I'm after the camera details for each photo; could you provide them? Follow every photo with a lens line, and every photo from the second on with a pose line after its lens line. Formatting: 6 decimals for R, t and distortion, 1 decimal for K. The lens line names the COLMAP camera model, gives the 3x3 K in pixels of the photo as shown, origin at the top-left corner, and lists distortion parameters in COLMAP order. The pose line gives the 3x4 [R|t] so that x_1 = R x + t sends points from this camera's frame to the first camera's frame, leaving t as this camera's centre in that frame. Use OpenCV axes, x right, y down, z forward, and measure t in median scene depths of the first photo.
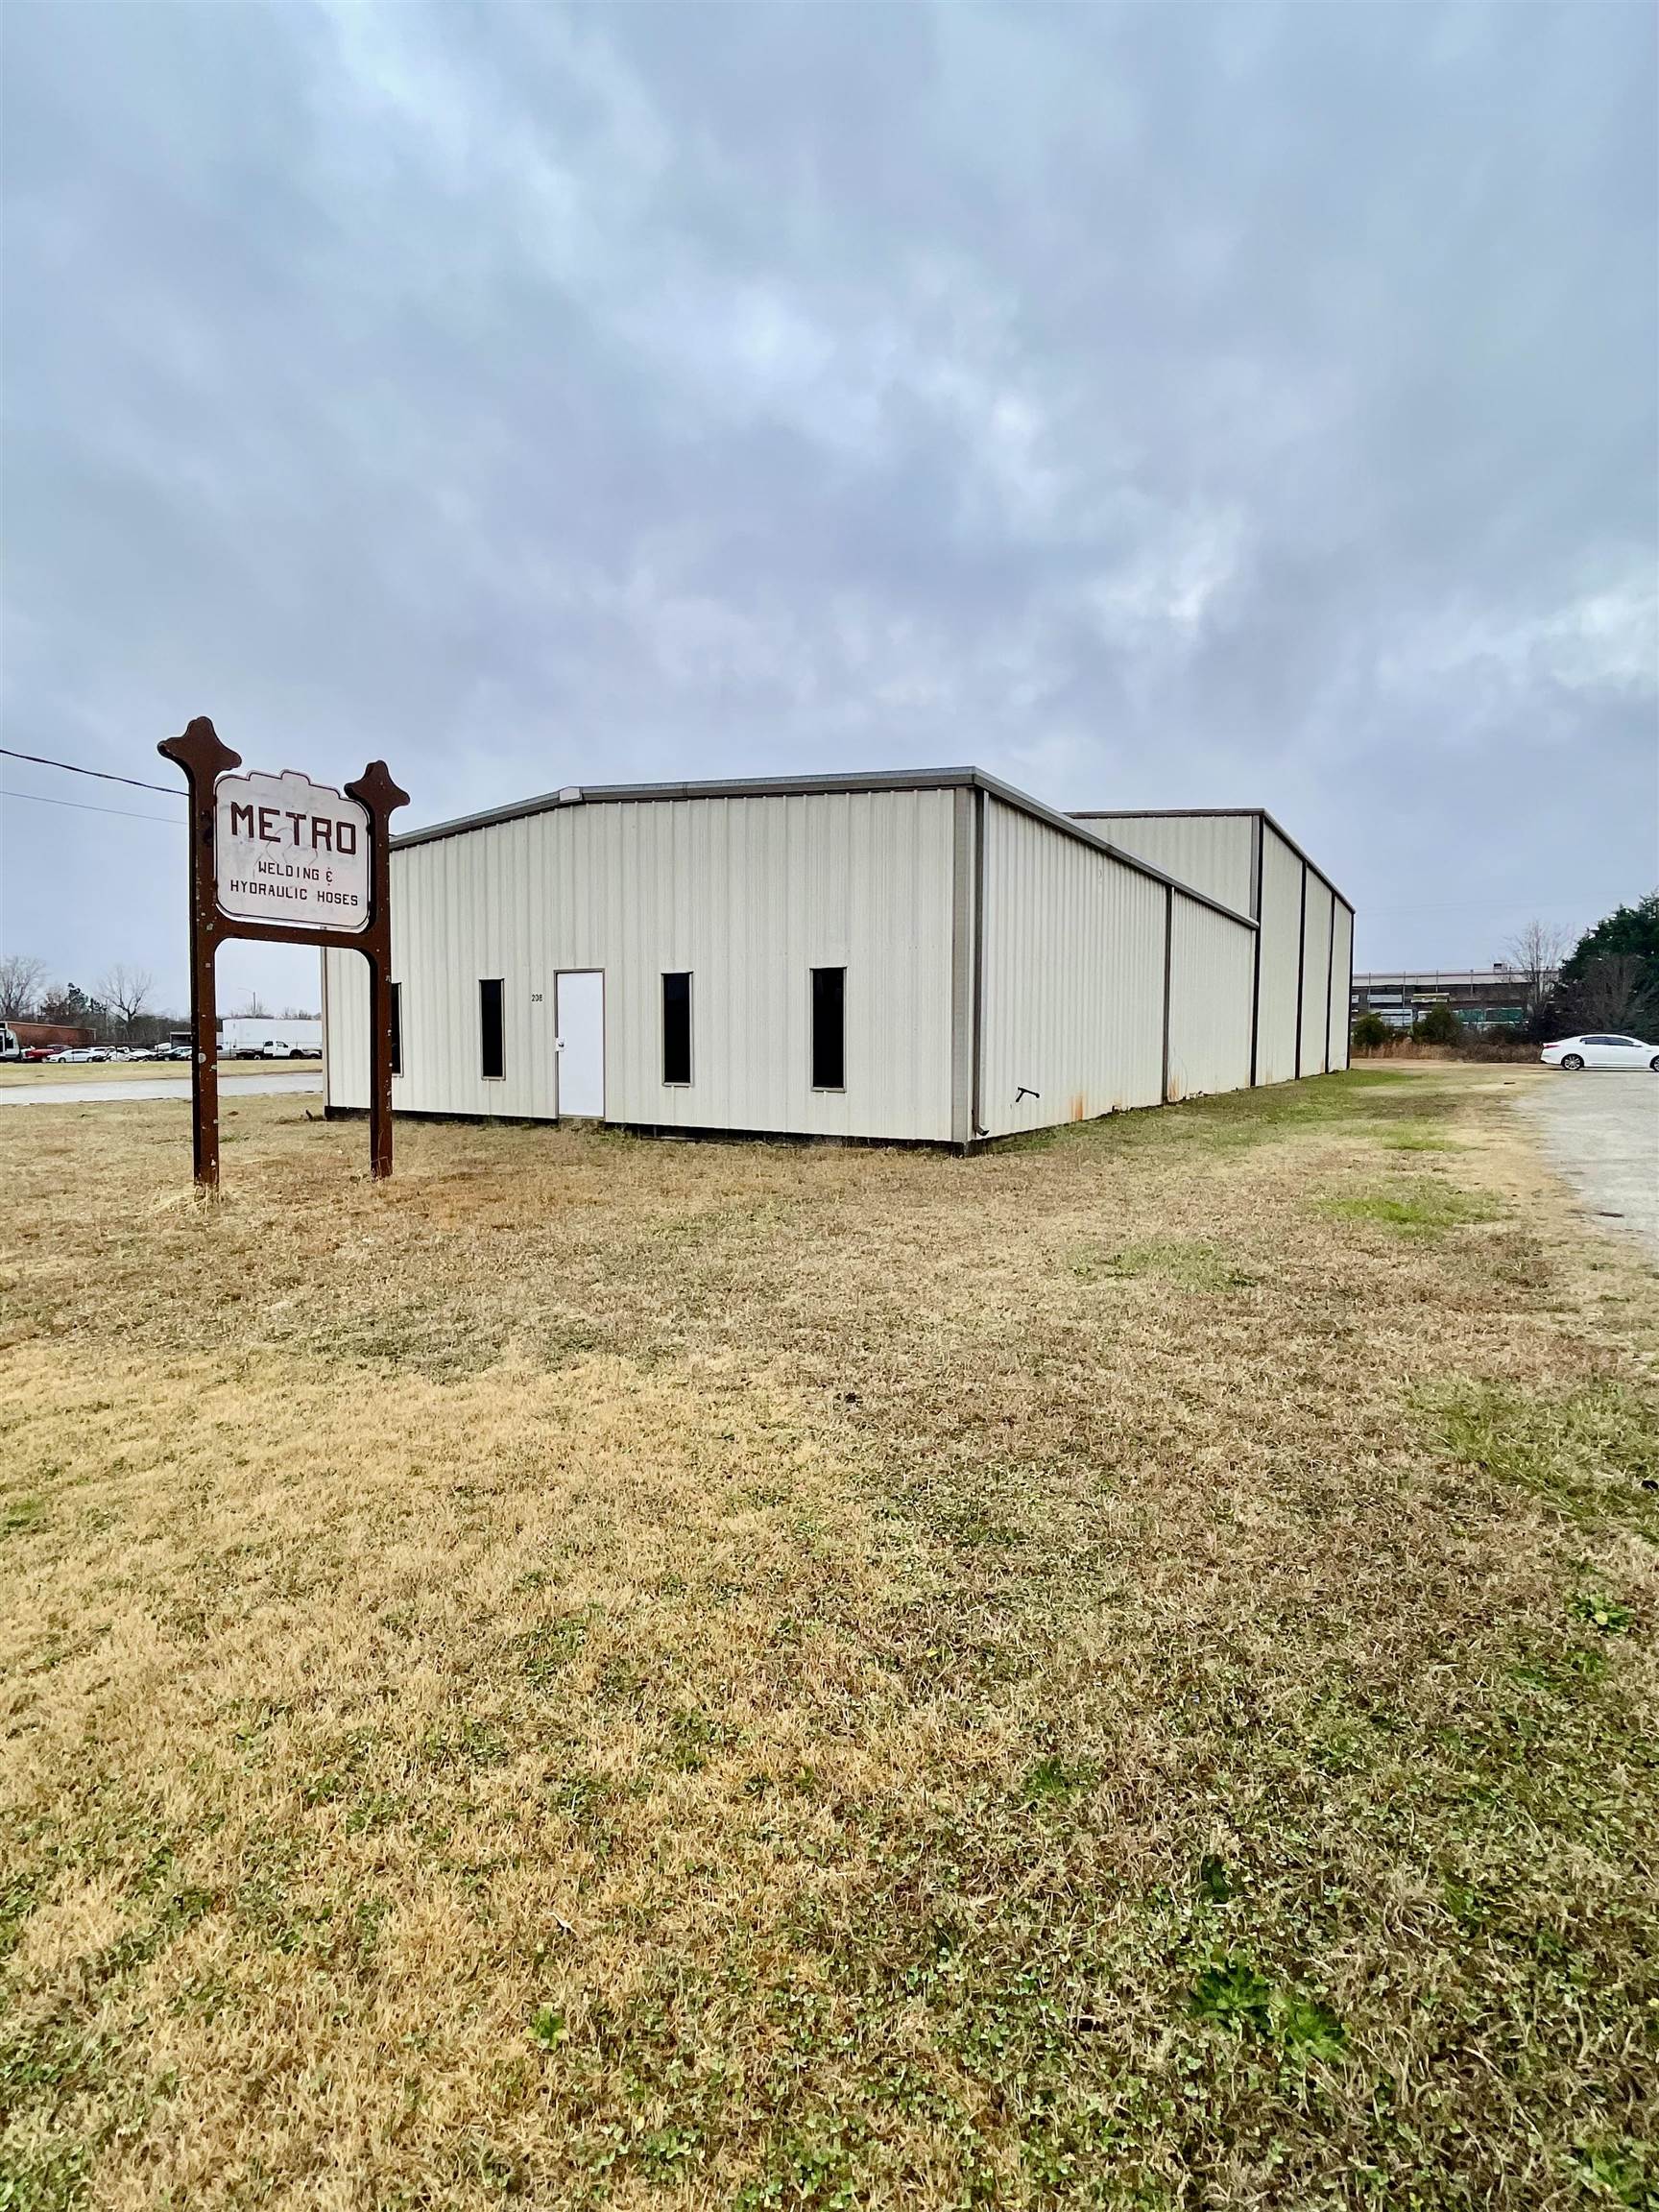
lens RADIAL K [[1059.2, 0, 833.9], [0, 1059.2, 1100.3], [0, 0, 1]] dist [-0.005136, 0.001327]
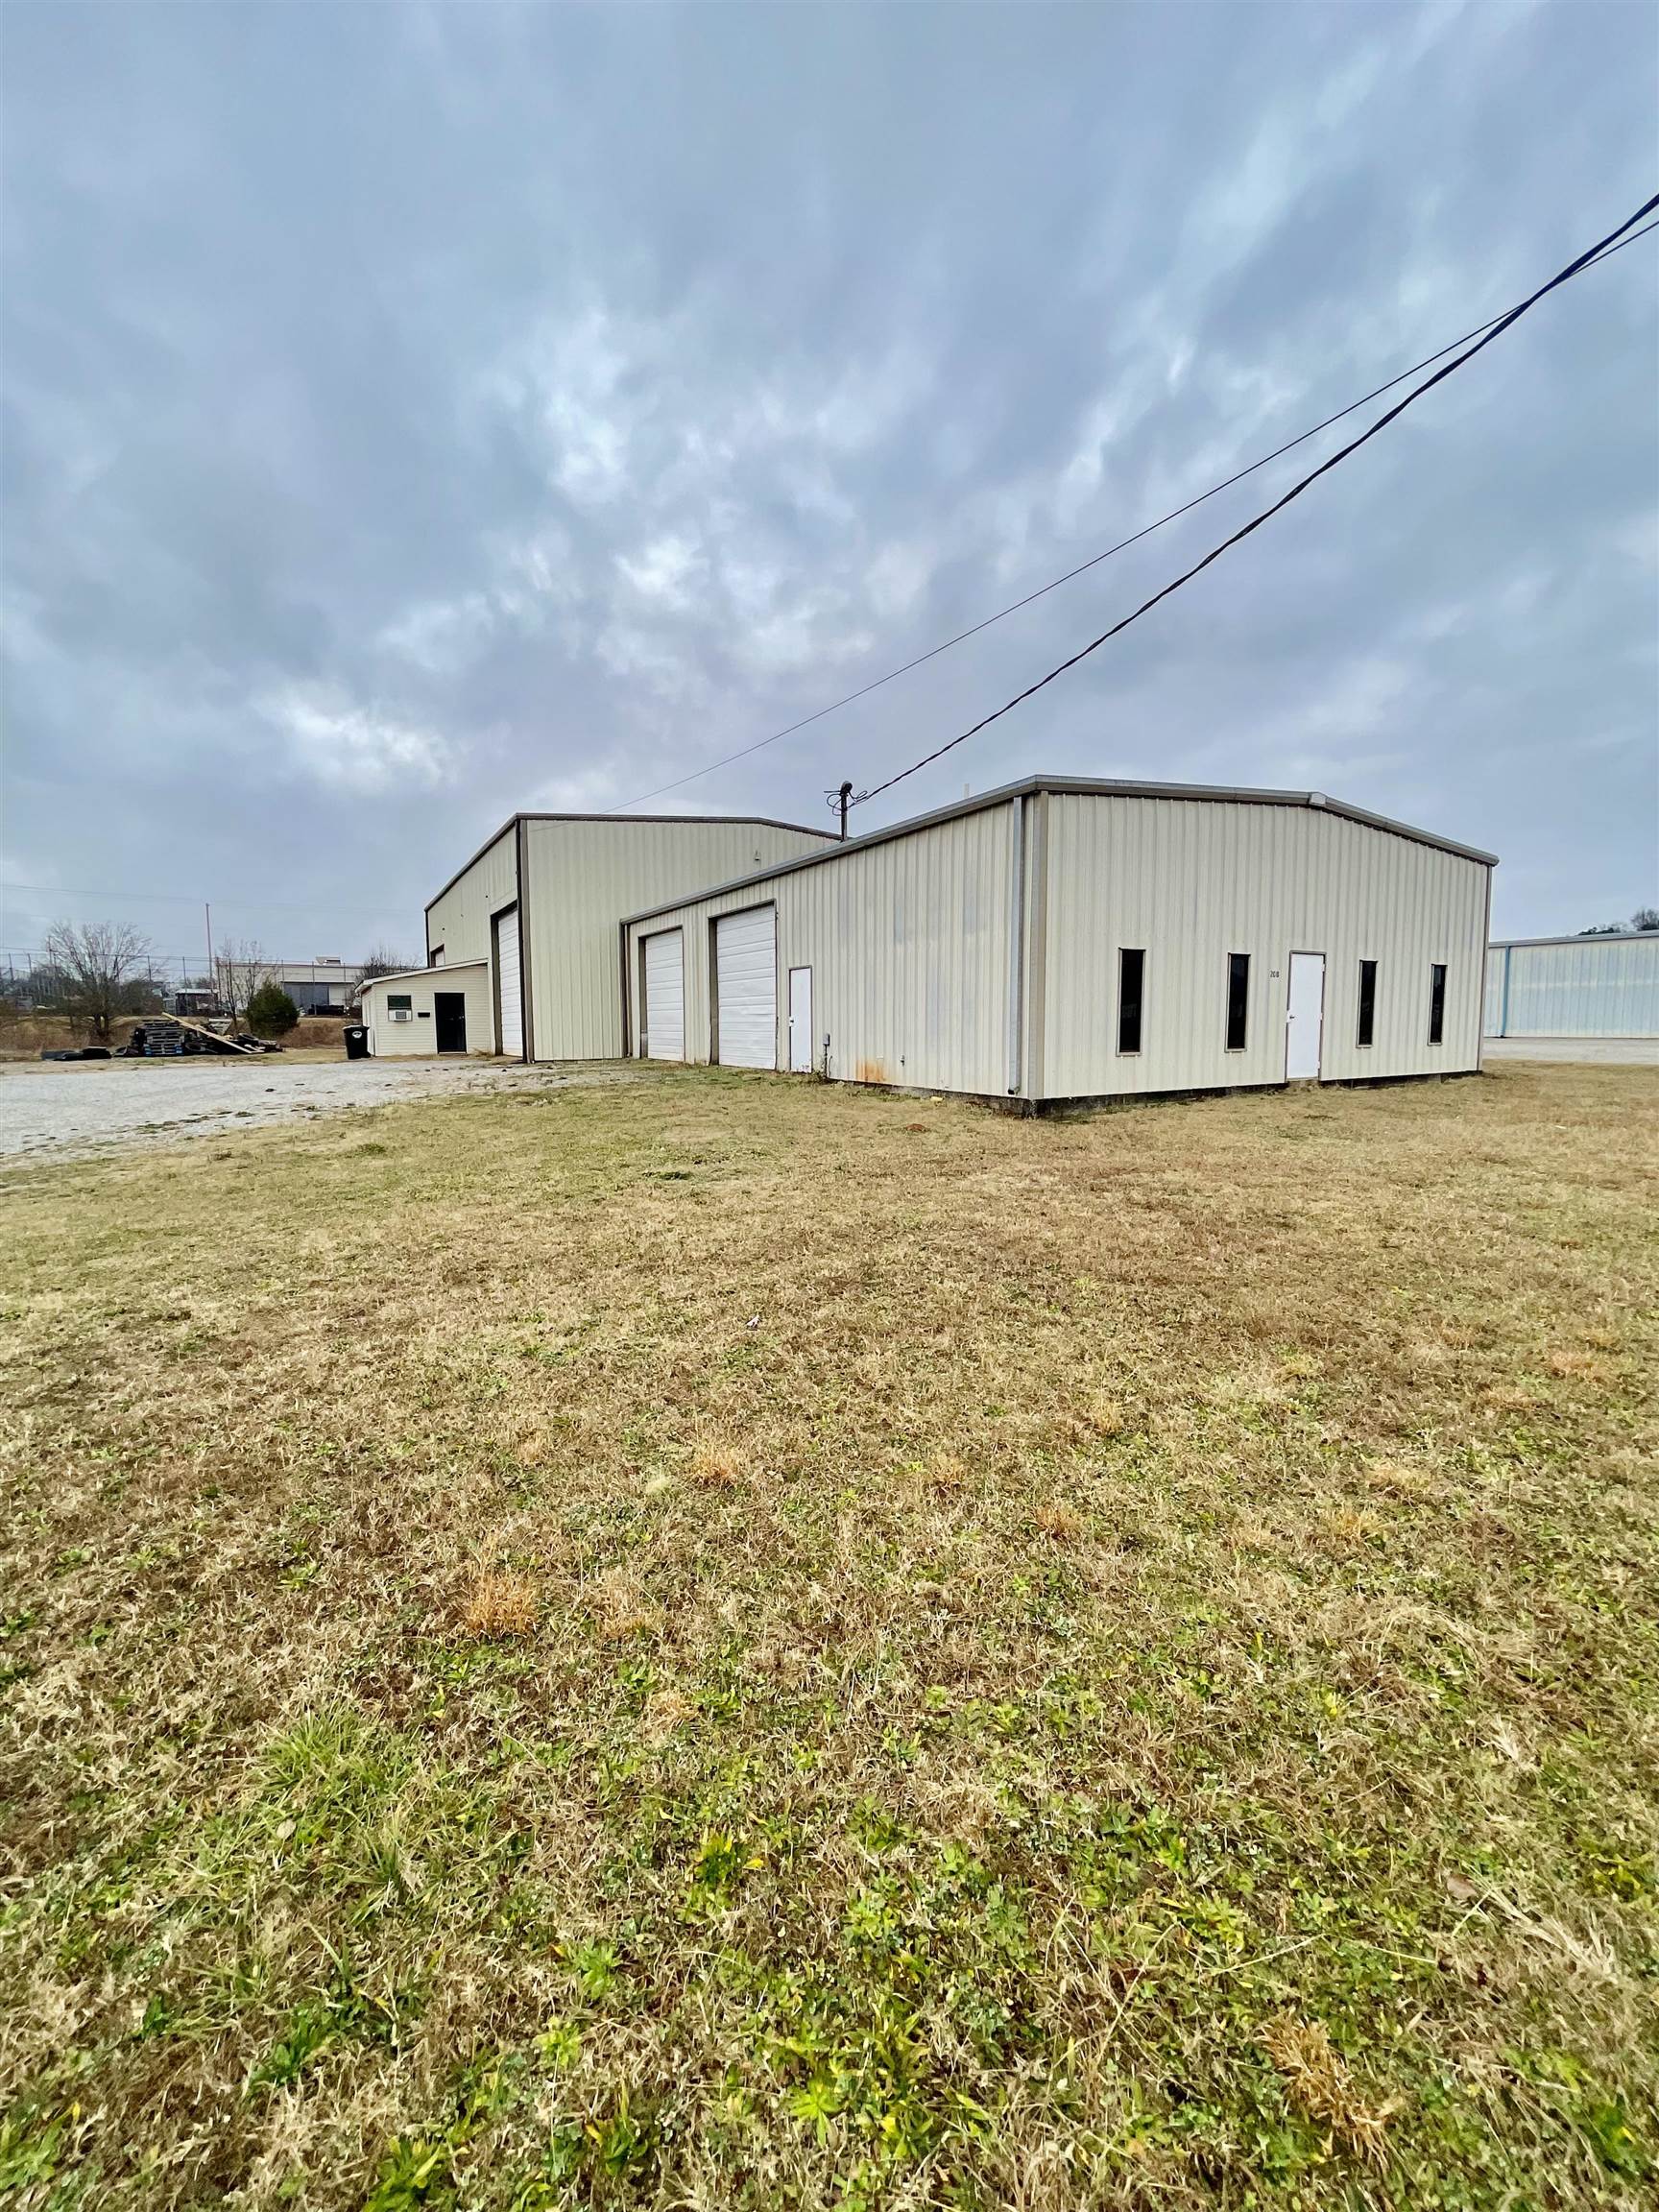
lens RADIAL K [[895.4, 0, 838.6], [0, 895.4, 1090.8], [0, 0, 1]] dist [-0.003947, 0.000927]
pose [[0.451773, -0.075529, 0.888930, -1.340831], [0.053336, 0.996914, 0.057597, -0.054993], [-0.890537, 0.021391, 0.454407, 1.003422]]
